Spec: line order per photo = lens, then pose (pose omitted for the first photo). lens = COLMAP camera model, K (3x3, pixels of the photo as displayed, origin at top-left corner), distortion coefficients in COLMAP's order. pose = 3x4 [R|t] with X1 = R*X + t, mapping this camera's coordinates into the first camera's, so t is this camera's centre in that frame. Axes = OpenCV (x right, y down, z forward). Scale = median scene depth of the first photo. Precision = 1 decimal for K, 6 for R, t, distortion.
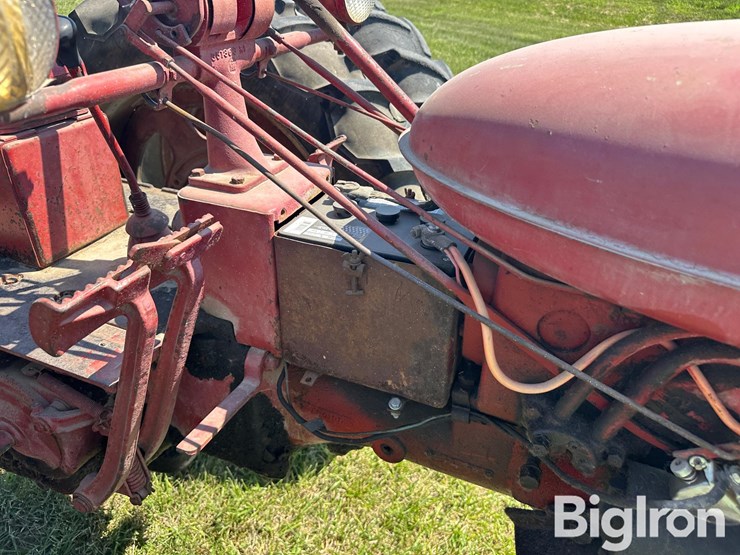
lens RADIAL K [[523.5, 0, 376.7], [0, 523.5, 272.6], [0, 0, 1]] dist [0.059019, -0.078583]
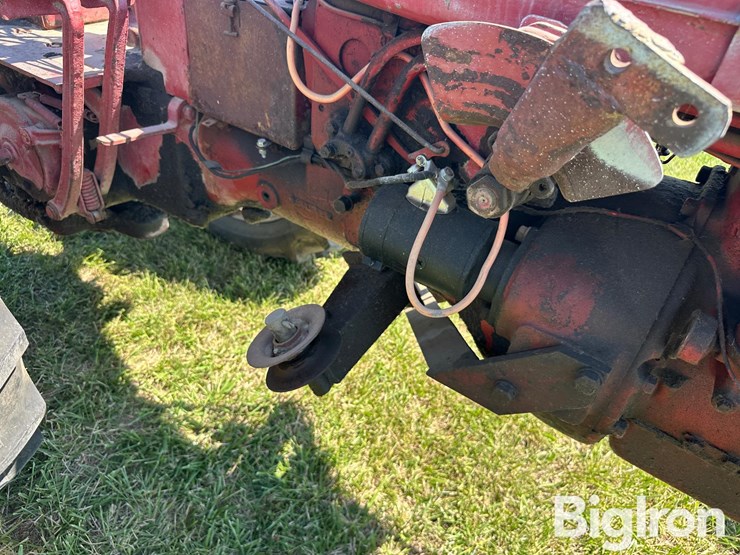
lens RADIAL K [[523.5, 0, 366.5], [0, 523.5, 278.4], [0, 0, 1]] dist [0.059019, -0.078583]
pose [[0.973382, 0.187685, -0.131536, 0.514522], [-0.173253, 0.978282, 0.113787, 0.383183], [0.150035, -0.087969, 0.984759, -0.255067]]
